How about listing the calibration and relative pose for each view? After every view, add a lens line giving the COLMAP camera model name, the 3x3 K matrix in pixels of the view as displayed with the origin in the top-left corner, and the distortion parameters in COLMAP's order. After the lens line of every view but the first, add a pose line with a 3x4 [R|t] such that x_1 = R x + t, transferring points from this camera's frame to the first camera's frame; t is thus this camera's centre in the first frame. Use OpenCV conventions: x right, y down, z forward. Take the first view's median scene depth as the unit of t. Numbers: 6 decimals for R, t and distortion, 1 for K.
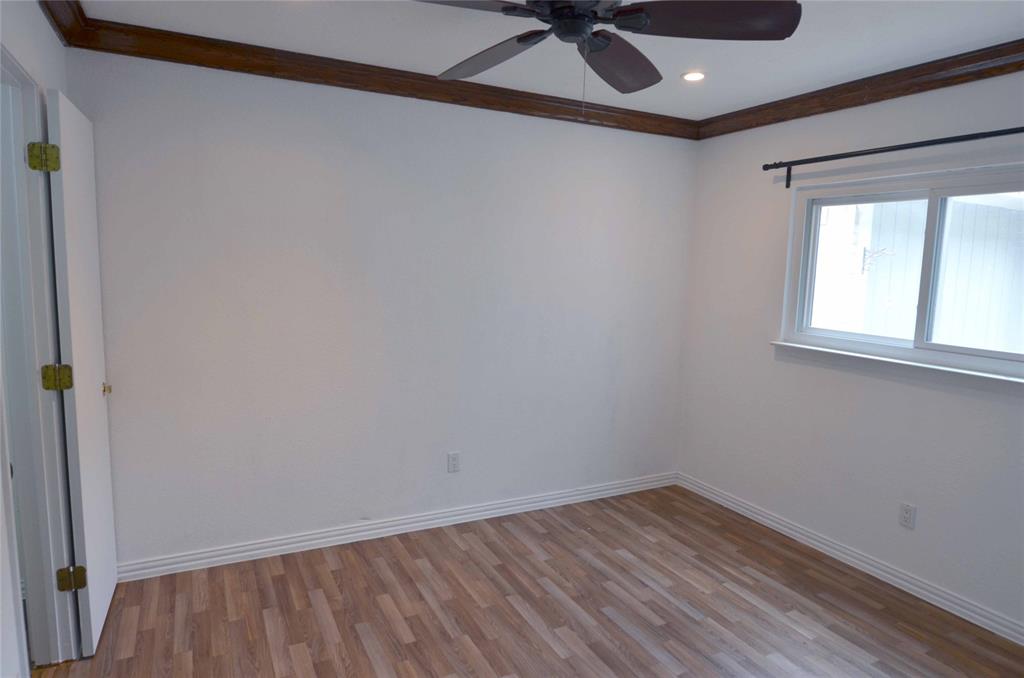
lens RADIAL K [[627.0, 0, 515.6], [0, 627.0, 338.4], [0, 0, 1]] dist [-0.007074, -0.005158]
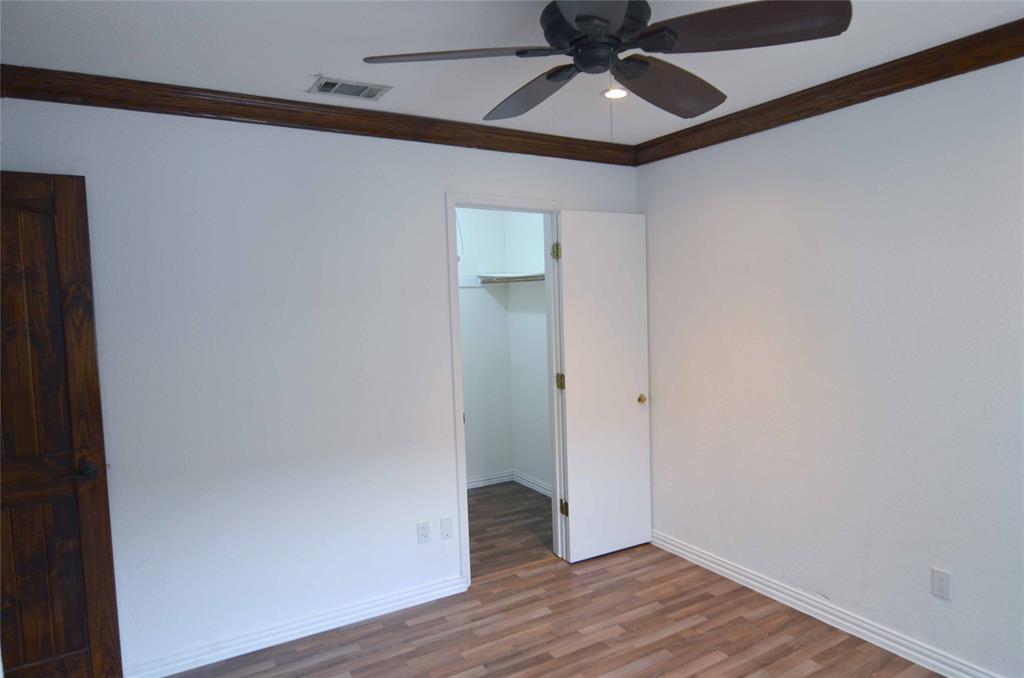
lens RADIAL K [[627.0, 0, 515.6], [0, 627.0, 338.4], [0, 0, 1]] dist [-0.007074, -0.005158]
pose [[0.100823, 0.051765, -0.993557, 0.692044], [-0.095859, 0.994505, 0.042087, -0.084673], [0.990276, 0.090998, 0.105231, 0.536743]]
